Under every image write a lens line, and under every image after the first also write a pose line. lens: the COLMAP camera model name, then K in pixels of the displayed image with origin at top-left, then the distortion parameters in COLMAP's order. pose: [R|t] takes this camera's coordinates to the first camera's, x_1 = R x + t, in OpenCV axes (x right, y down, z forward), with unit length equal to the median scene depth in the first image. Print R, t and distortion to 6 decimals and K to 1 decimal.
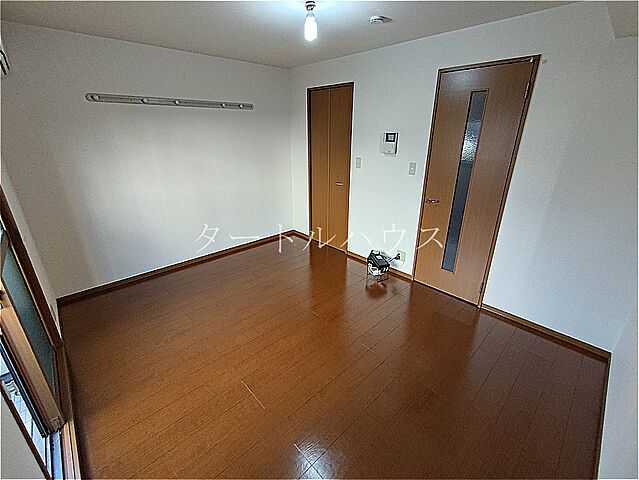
lens RADIAL K [[282.2, 0, 319.5], [0, 282.2, 240.0], [0, 0, 1]] dist [-0.001006, -0.000073]
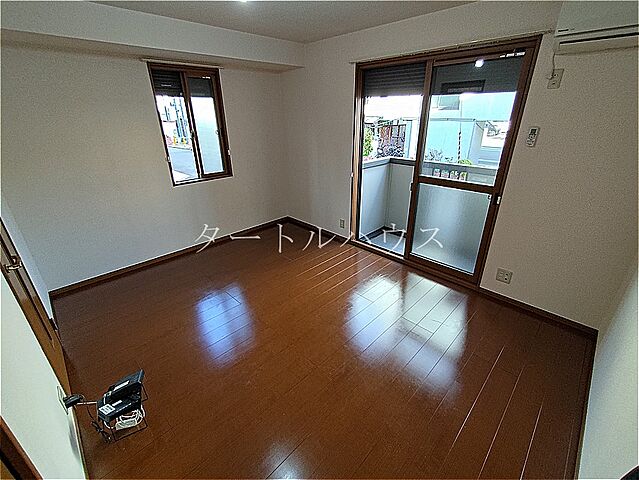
lens RADIAL K [[282.2, 0, 319.5], [0, 282.2, 240.0], [0, 0, 1]] dist [-0.001006, -0.000073]
pose [[0.999596, -0.018313, 0.021730, -0.091073], [0.017245, 0.998681, 0.048361, -0.026651], [-0.022587, -0.047967, 0.998594, 0.078740]]
